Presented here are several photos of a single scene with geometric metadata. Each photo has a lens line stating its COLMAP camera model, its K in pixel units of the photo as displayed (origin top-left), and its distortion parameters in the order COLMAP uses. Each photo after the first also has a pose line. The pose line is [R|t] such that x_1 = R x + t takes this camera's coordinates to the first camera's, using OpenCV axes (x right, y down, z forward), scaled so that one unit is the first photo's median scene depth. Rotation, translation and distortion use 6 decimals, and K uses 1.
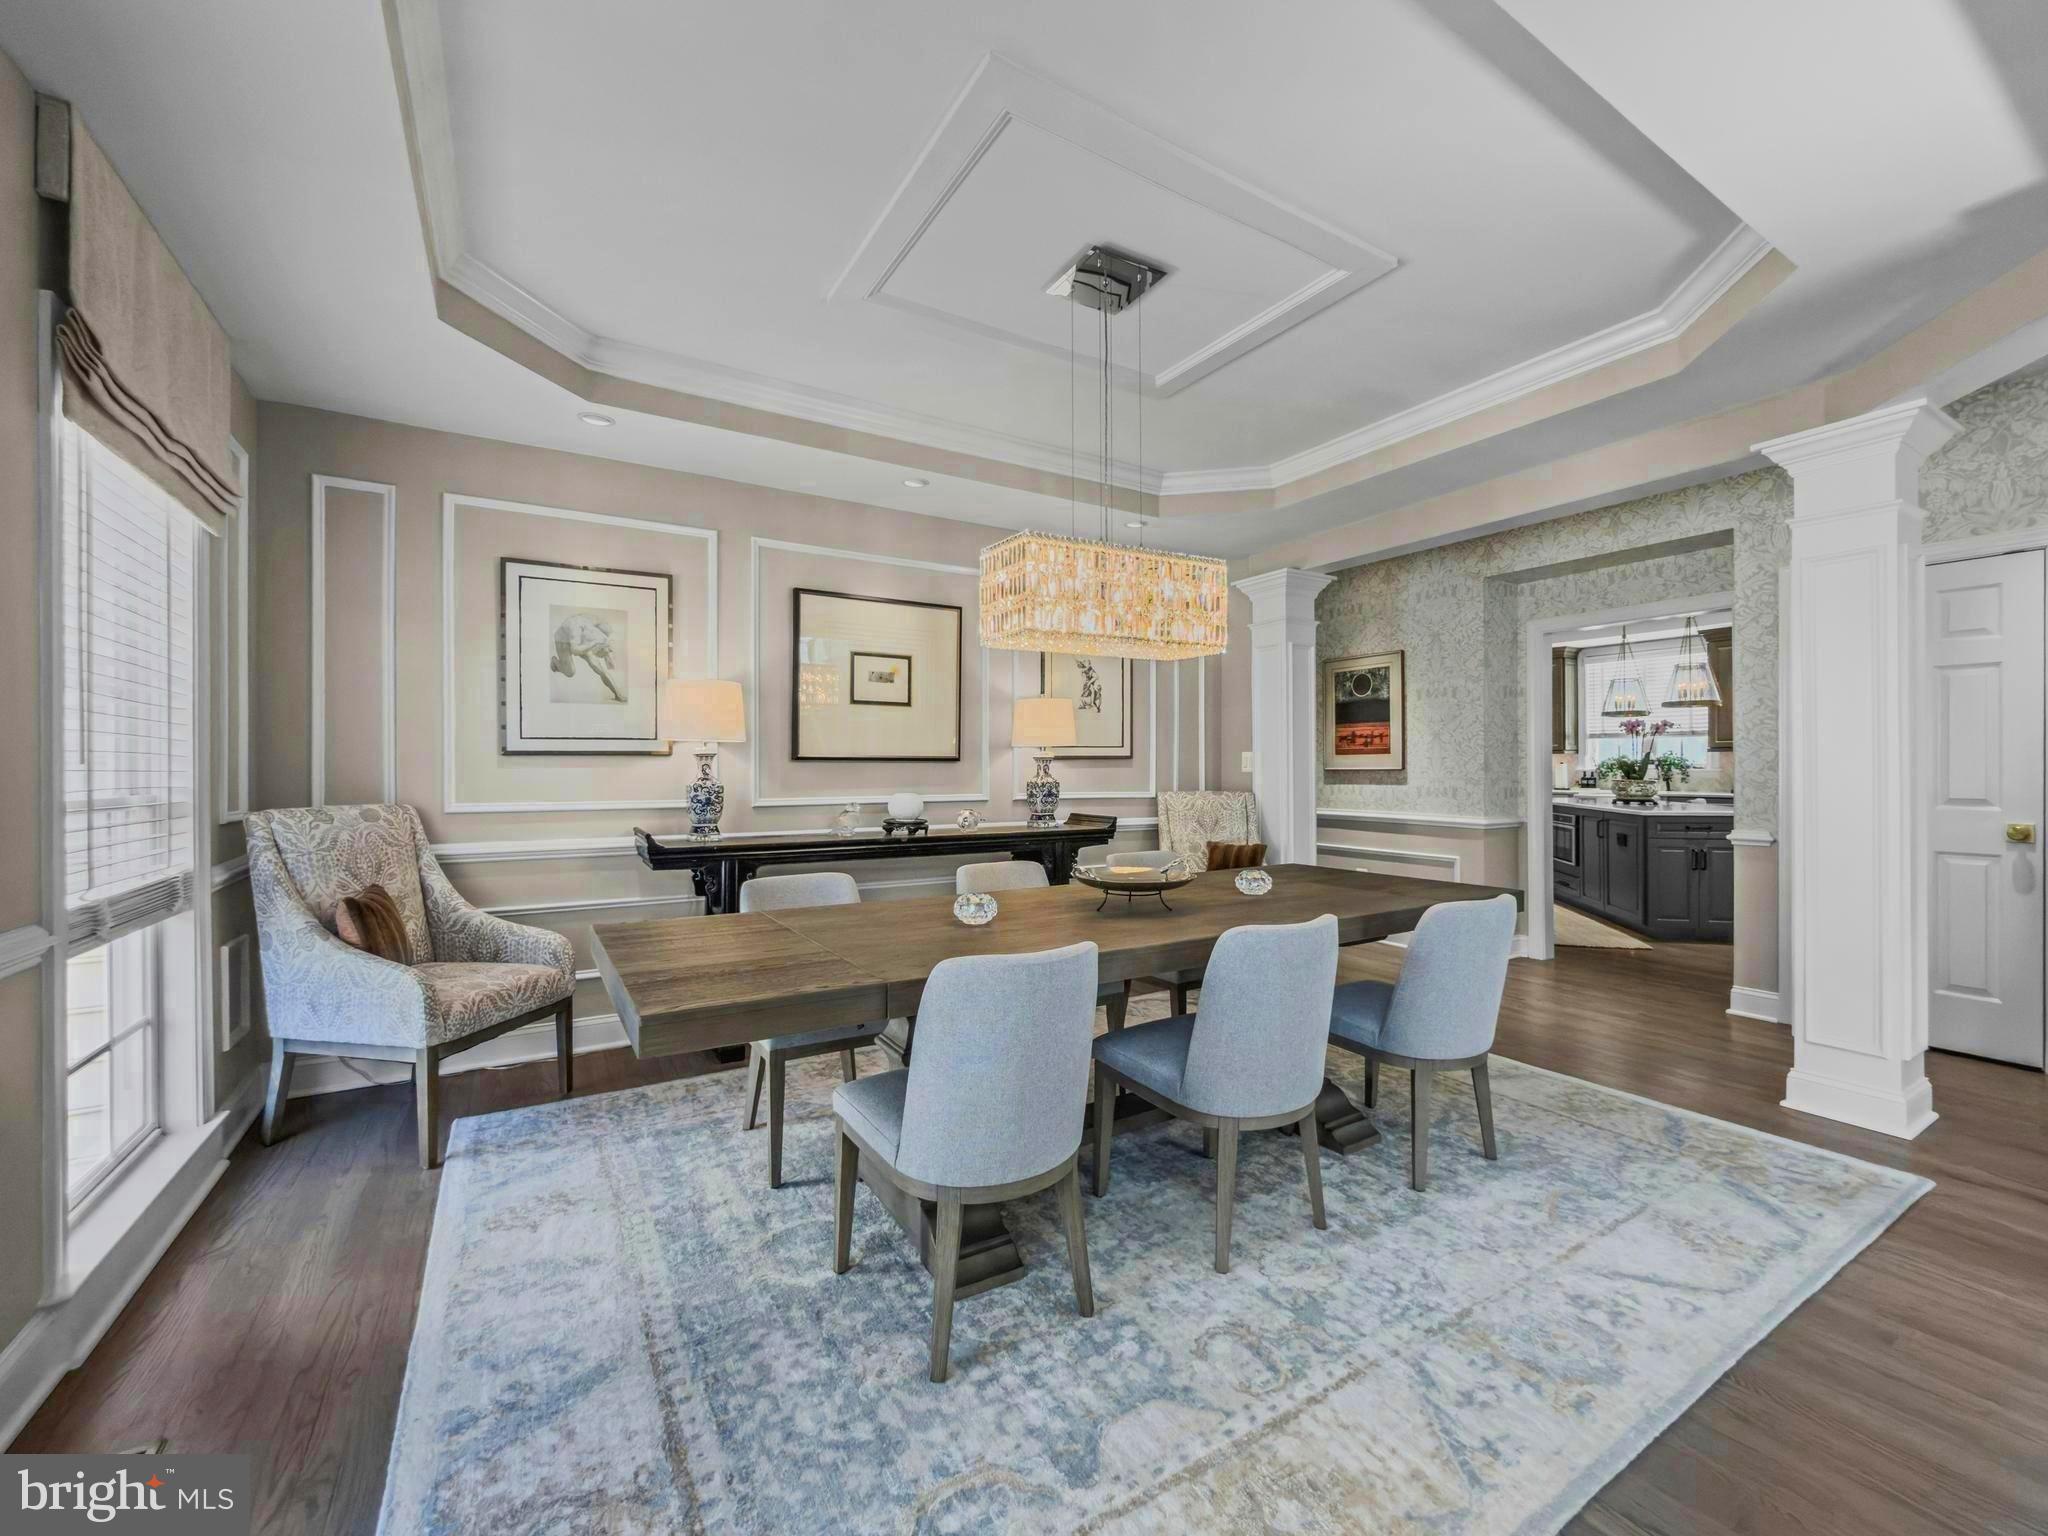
lens RADIAL K [[833.1, 0, 1018.1], [0, 833.1, 761.4], [0, 0, 1]] dist [-0.011815, 0.000493]
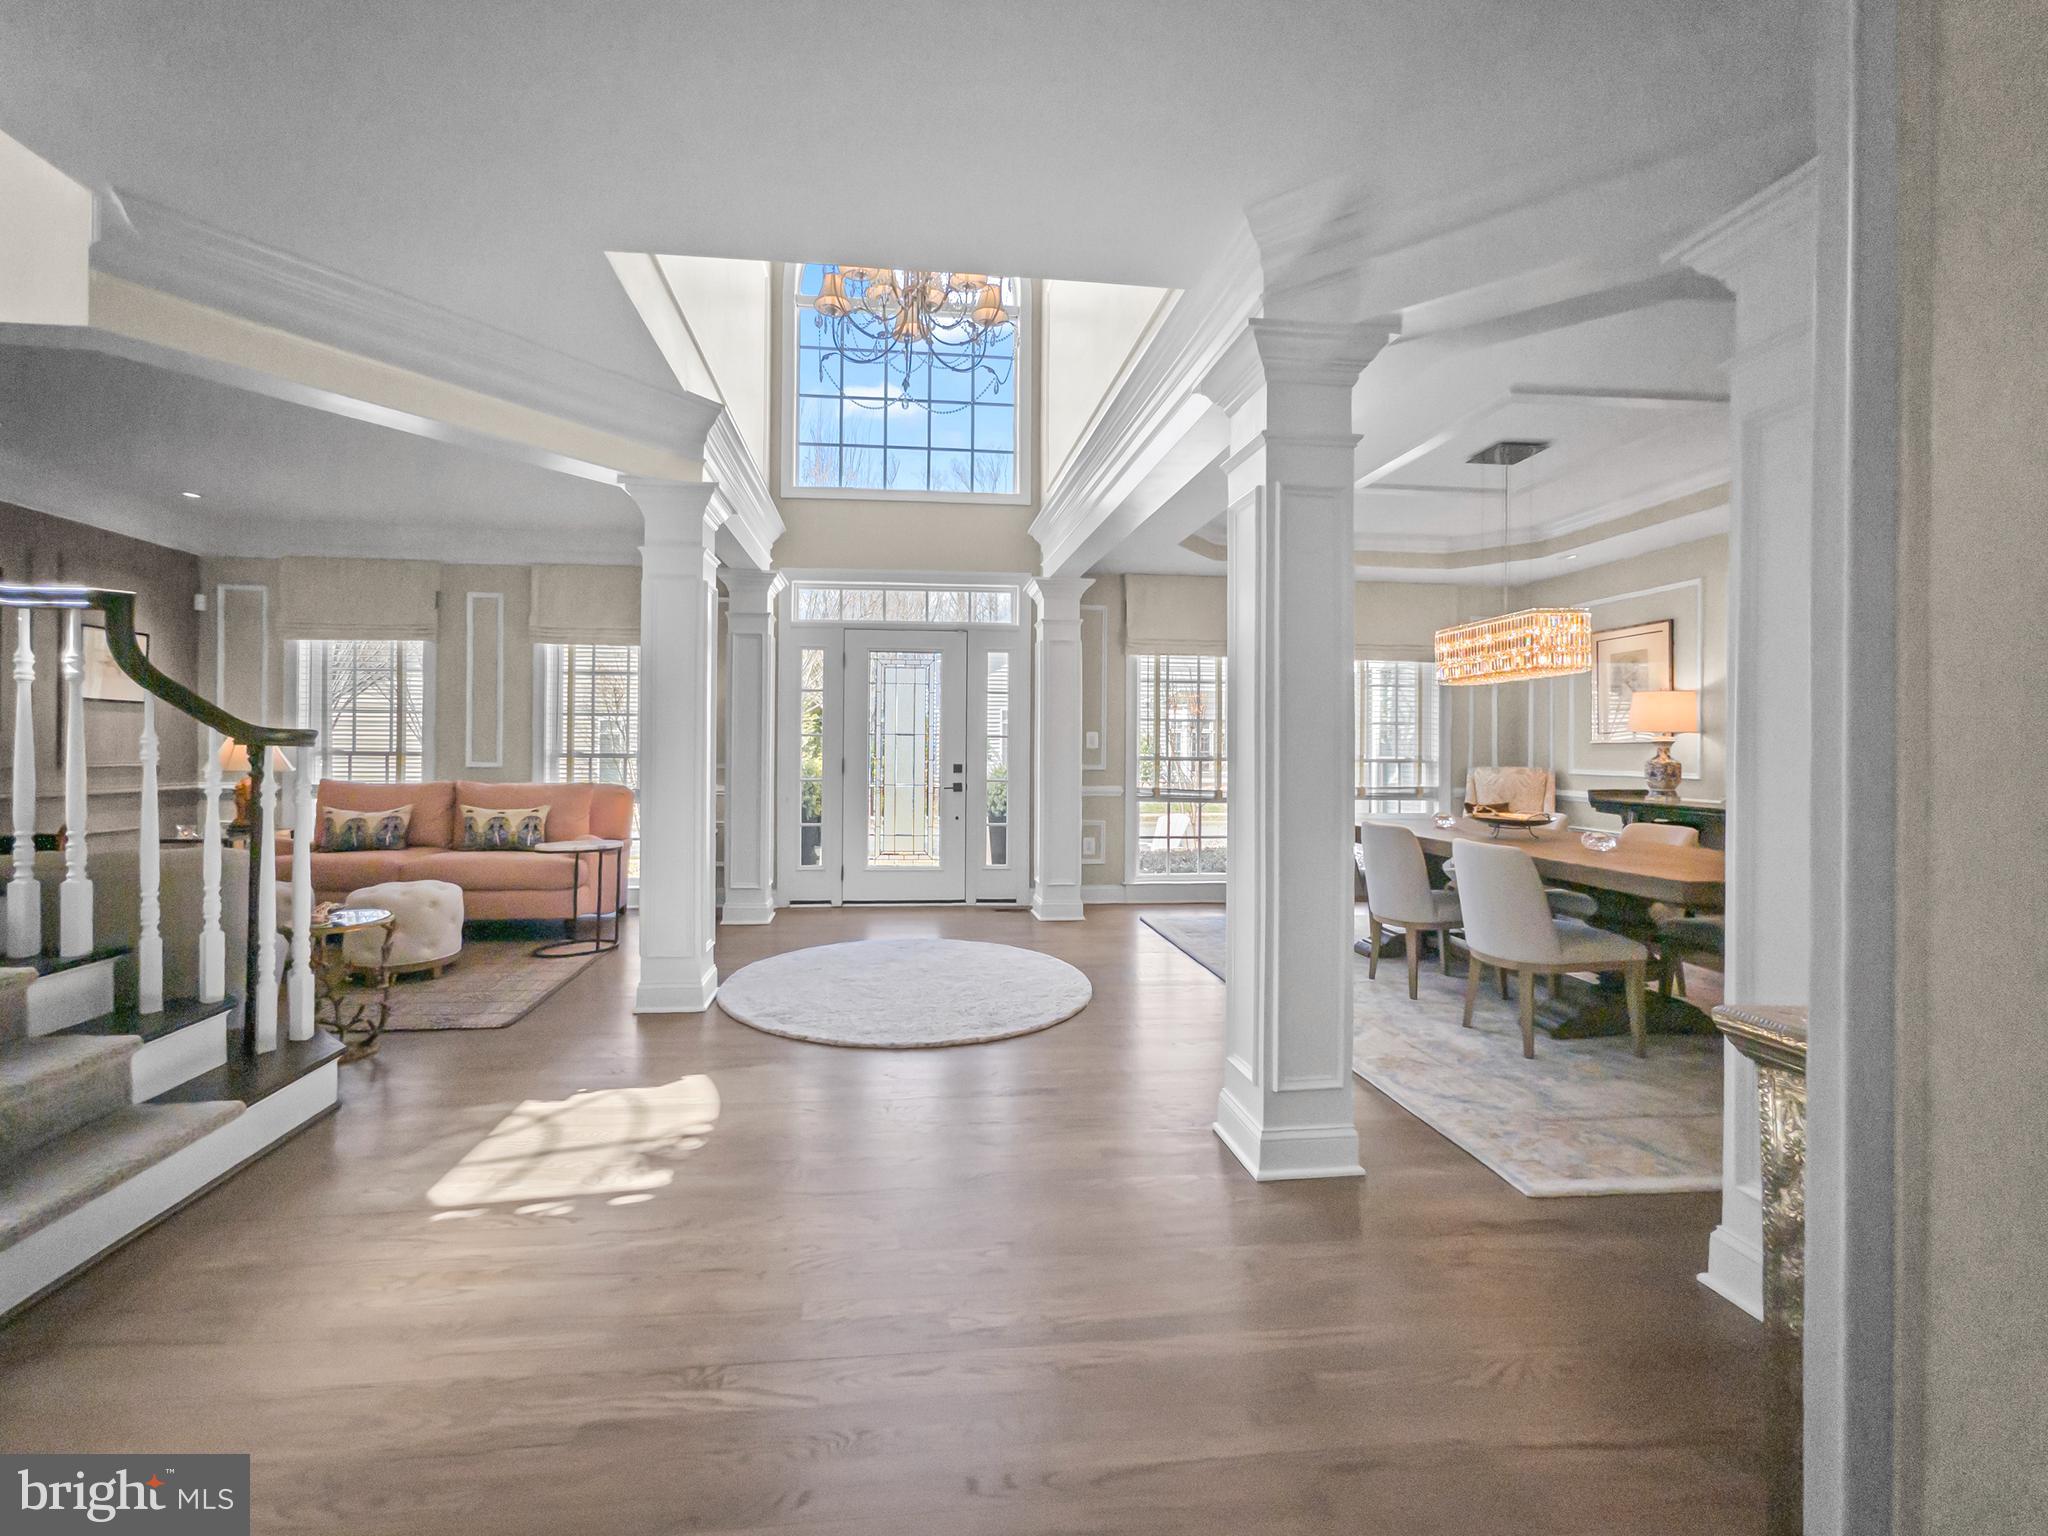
lens RADIAL K [[833.1, 0, 1011.7], [0, 833.1, 751.0], [0, 0, 1]] dist [-0.011815, 0.000493]
pose [[-0.389436, 0.005170, -0.921039, 1.840556], [0.003136, 0.999986, 0.004287, -0.003646], [0.921048, -0.001218, -0.389446, 0.680713]]
